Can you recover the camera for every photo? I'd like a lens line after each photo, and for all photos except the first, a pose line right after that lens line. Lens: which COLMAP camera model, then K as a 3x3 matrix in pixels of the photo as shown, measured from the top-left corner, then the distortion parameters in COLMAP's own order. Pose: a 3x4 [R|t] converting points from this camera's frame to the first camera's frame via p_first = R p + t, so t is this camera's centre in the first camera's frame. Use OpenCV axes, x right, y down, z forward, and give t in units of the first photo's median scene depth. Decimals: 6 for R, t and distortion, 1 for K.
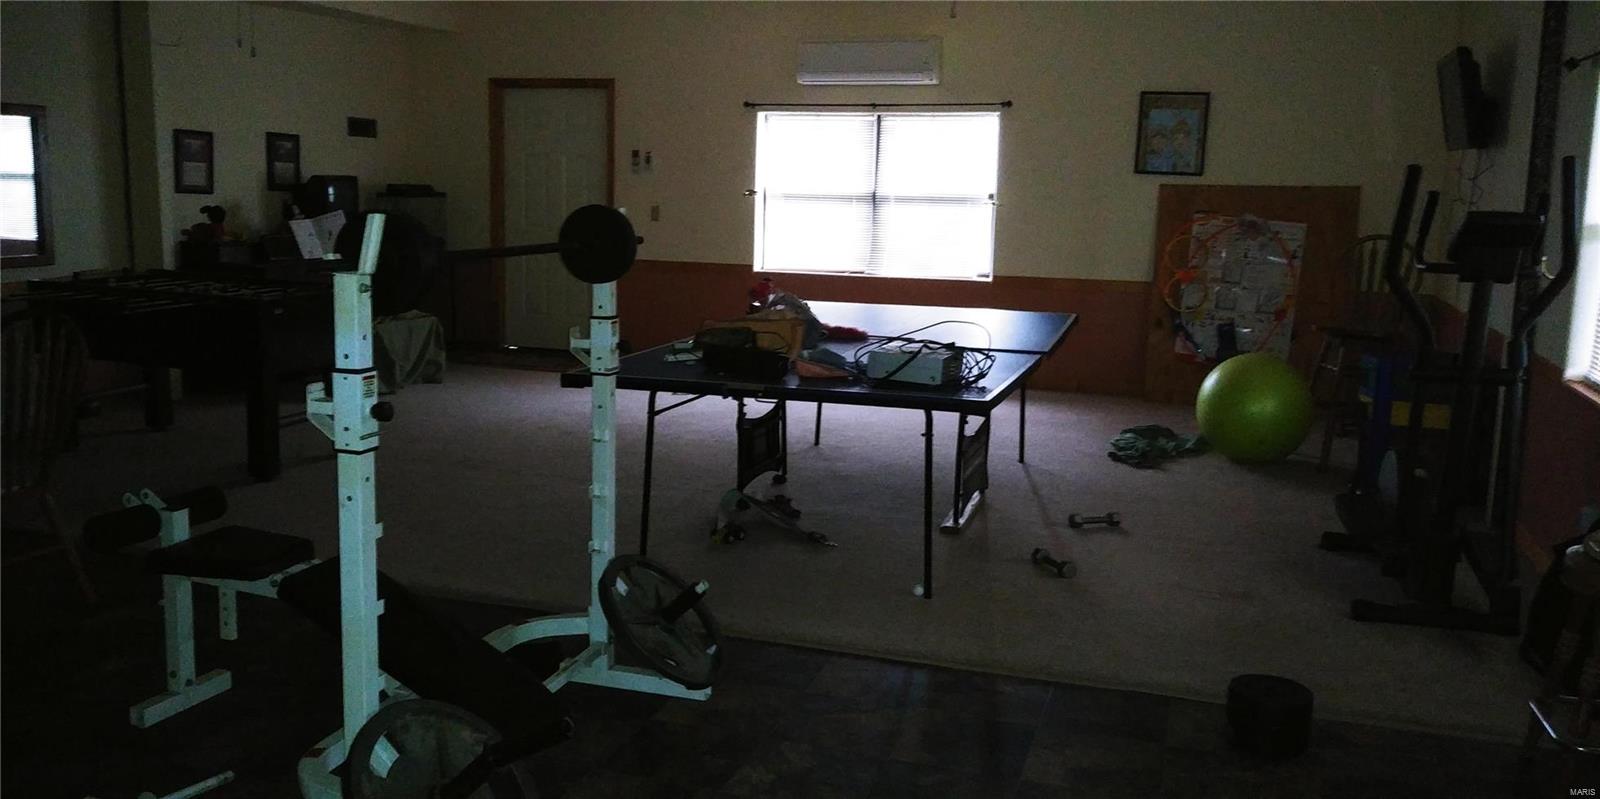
lens RADIAL K [[1308.5, 0, 807.1], [0, 1308.5, 373.7], [0, 0, 1]] dist [0.046895, -0.077521]
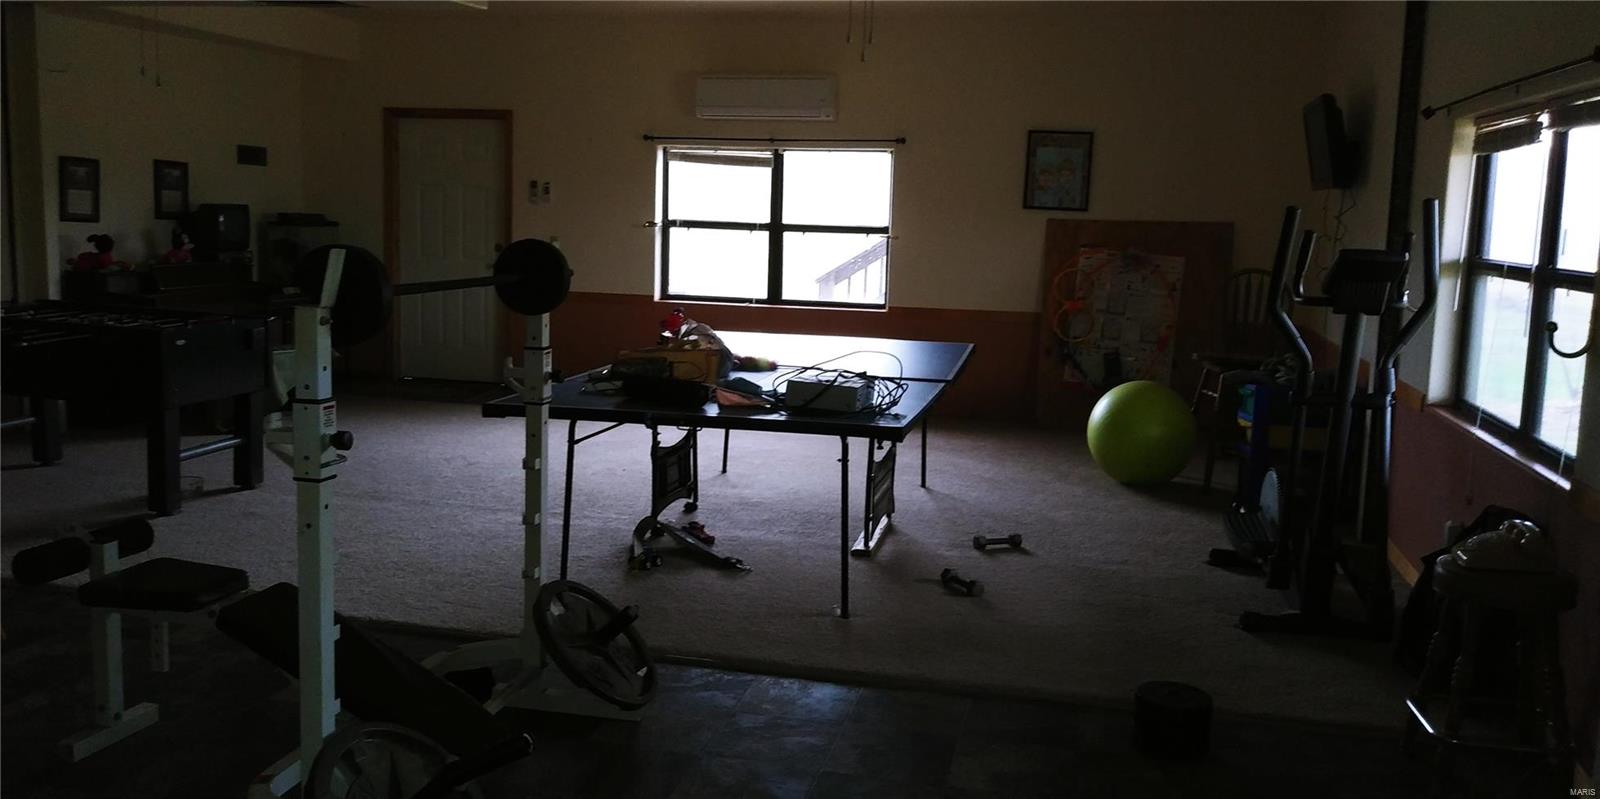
lens RADIAL K [[1308.5, 0, 807.1], [0, 1308.5, 373.7], [0, 0, 1]] dist [0.046895, -0.077521]
pose [[0.995947, -0.003832, 0.089860, -0.023699], [0.005855, 0.999735, -0.022257, 0.000701], [-0.089751, 0.022692, 0.995706, -0.025560]]
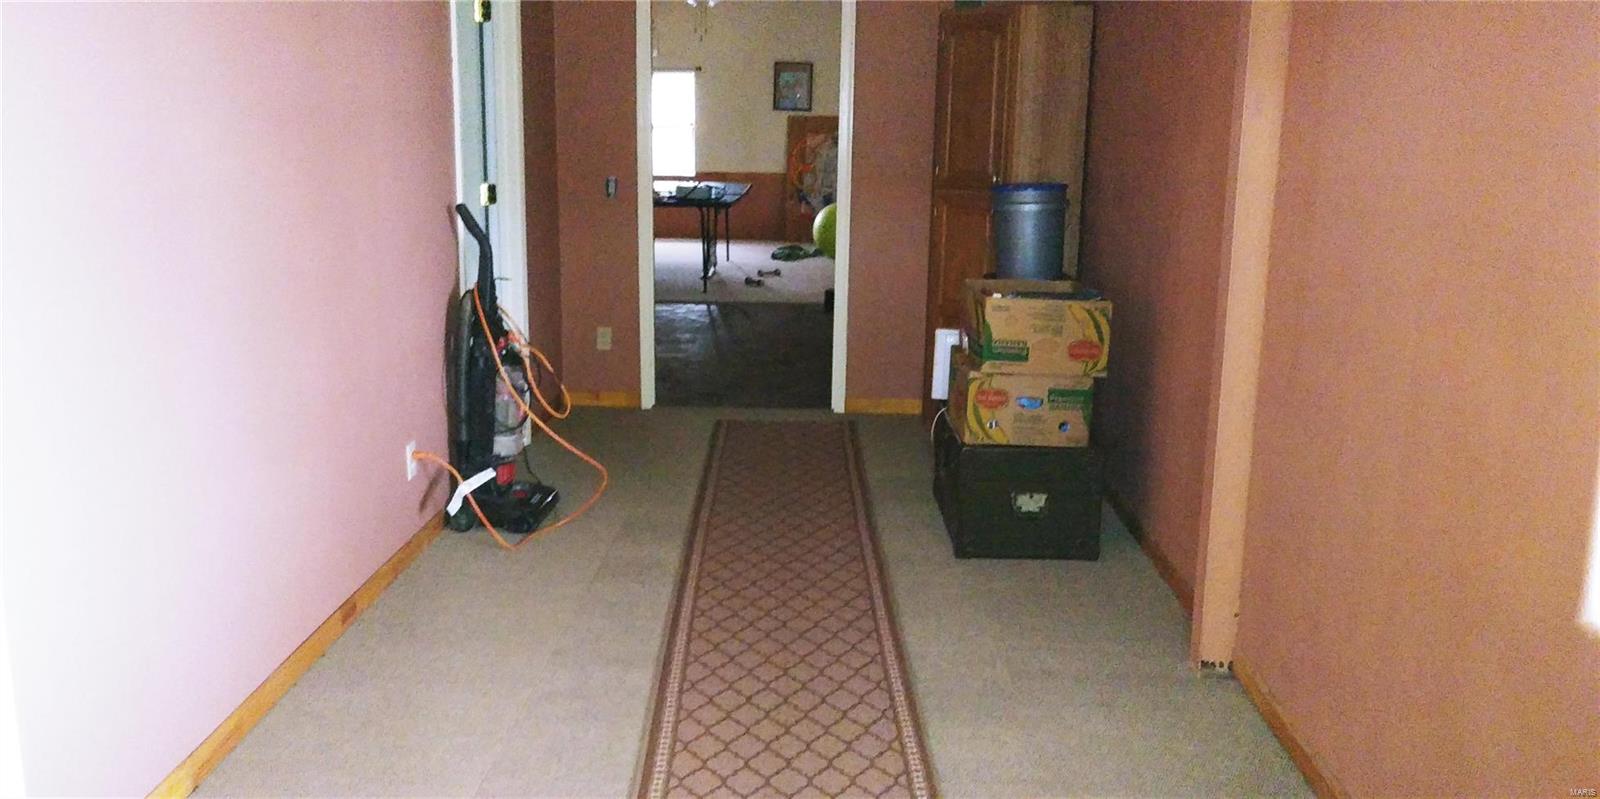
lens RADIAL K [[1308.5, 0, 807.1], [0, 1308.5, 373.7], [0, 0, 1]] dist [0.046895, -0.077521]
pose [[0.960320, -0.057461, 0.272916, -0.306033], [0.044798, 0.997620, 0.052413, 0.161802], [-0.275279, -0.038107, 0.960609, -1.048493]]
